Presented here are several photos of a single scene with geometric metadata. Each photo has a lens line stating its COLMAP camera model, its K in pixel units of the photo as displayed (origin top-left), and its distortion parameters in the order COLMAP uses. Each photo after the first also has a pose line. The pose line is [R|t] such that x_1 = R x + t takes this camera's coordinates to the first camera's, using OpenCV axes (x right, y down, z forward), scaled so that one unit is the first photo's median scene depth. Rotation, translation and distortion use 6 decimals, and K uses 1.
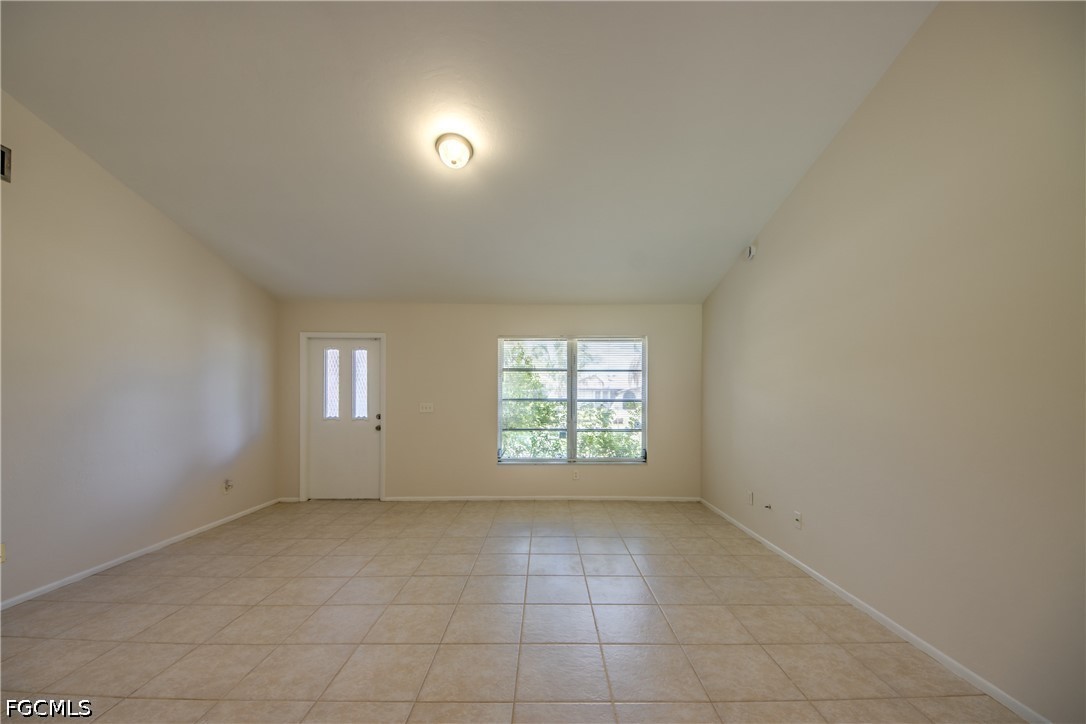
lens RADIAL K [[424.4, 0, 540.7], [0, 424.4, 395.8], [0, 0, 1]] dist [0.035290, -0.029663]
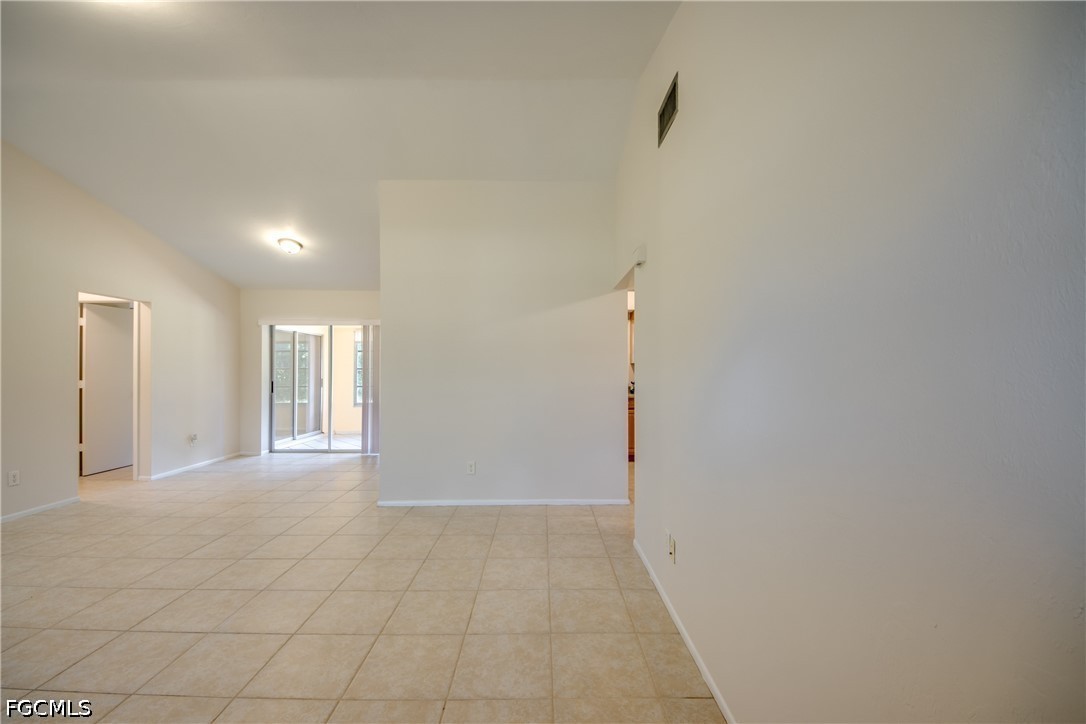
lens RADIAL K [[441.4, 0, 535.7], [0, 441.4, 363.5], [0, 0, 1]] dist [0.034847, -0.025247]
pose [[-0.999966, -0.001604, 0.008053, -0.481569], [-0.001702, 0.999924, -0.012240, 0.000441], [-0.008033, -0.012254, -0.999893, 0.914183]]
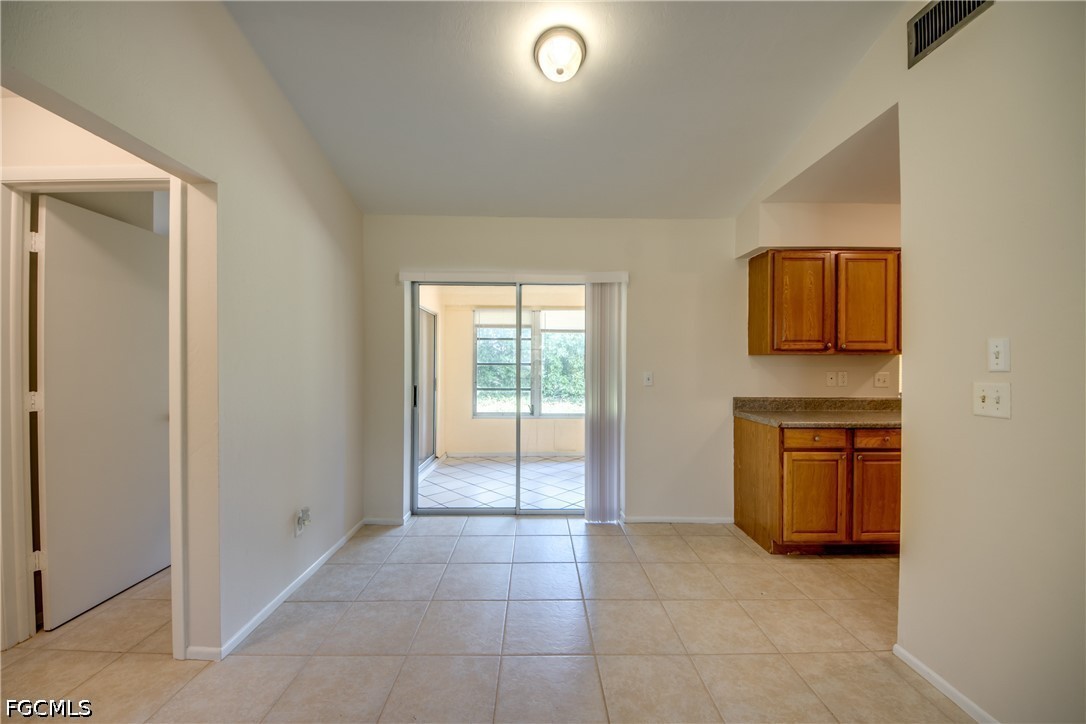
lens RADIAL K [[407.7, 0, 541.3], [0, 407.7, 365.0], [0, 0, 1]] dist [0.018173, -0.016529]
pose [[-0.999517, -0.004739, -0.030698, 0.111041], [-0.004763, 0.999988, 0.000702, 0.001768], [0.030694, 0.000847, -0.999528, 0.289671]]
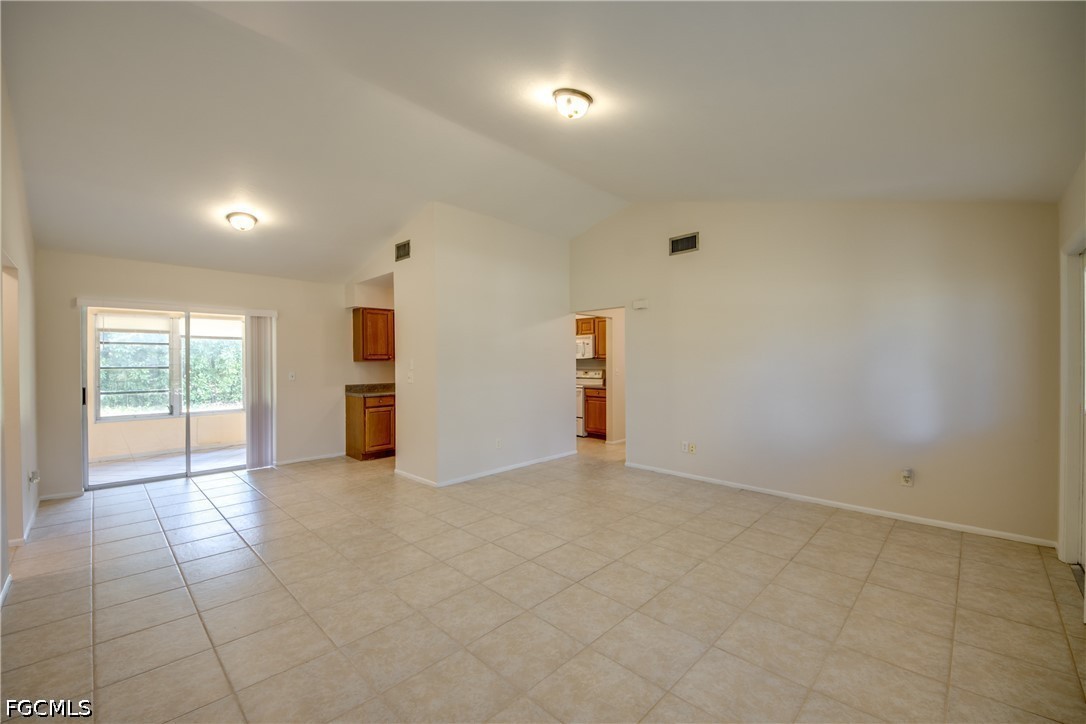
lens RADIAL K [[448.1, 0, 549.2], [0, 448.1, 362.6], [0, 0, 1]] dist [0.031055, -0.025653]
pose [[-0.692076, 0.004639, -0.721809, 0.298849], [0.005760, 0.999983, 0.000904, -0.009055], [0.721801, -0.003532, -0.692091, 0.921047]]
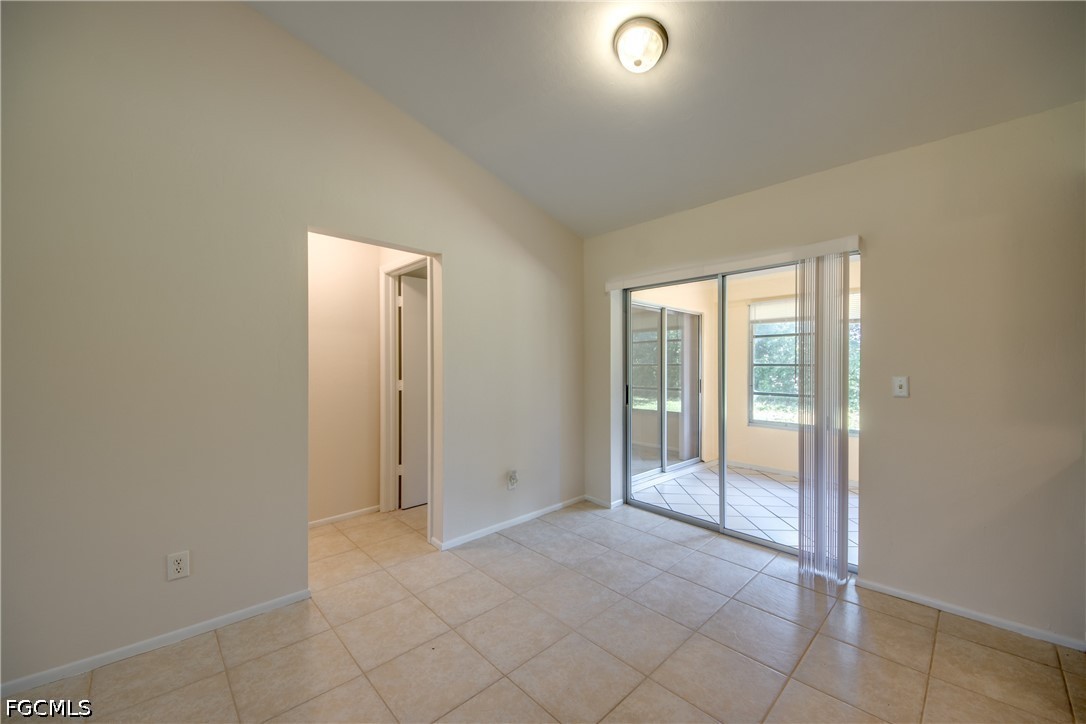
lens RADIAL K [[410.9, 0, 545.8], [0, 410.9, 365.5], [0, 0, 1]] dist [0.034365, -0.026009]
pose [[-0.701193, -0.002594, 0.712967, -0.119635], [-0.002329, 0.999996, 0.001347, 0.001818], [-0.712968, -0.000716, -0.701197, 0.232600]]
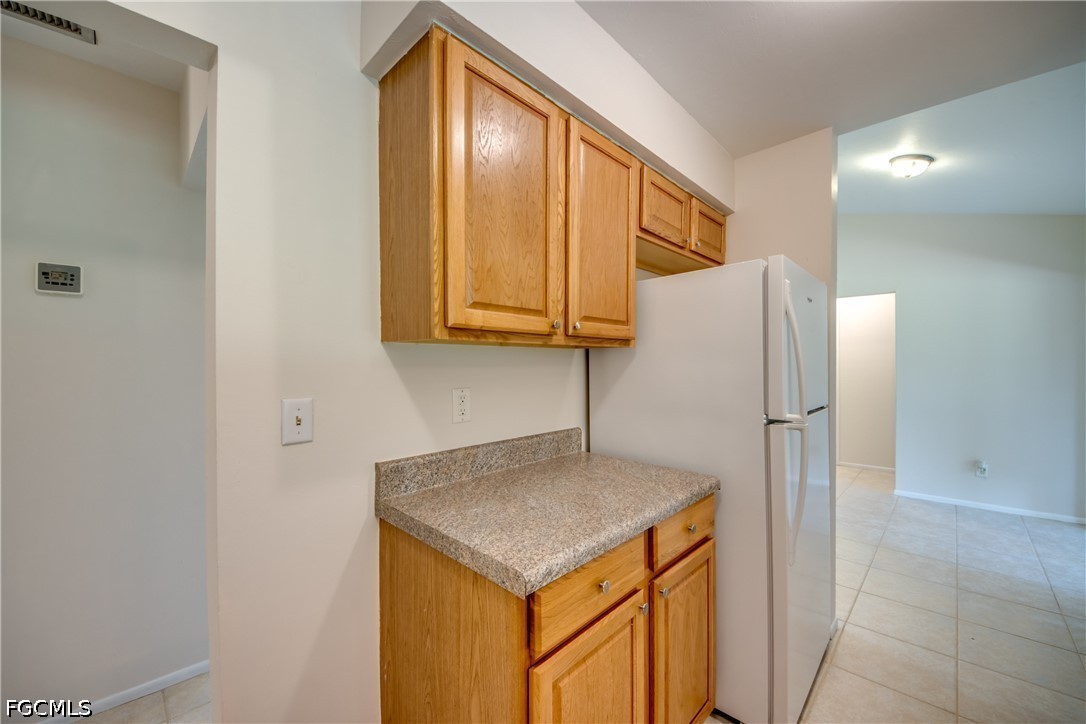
lens RADIAL K [[414.3, 0, 543.8], [0, 414.3, 350.9], [0, 0, 1]] dist [0.040941, -0.026909]
pose [[0.689234, 0.022114, 0.724201, -0.681574], [0.001073, 0.999502, -0.031542, -0.004485], [-0.724538, 0.022517, 0.688867, -0.123155]]
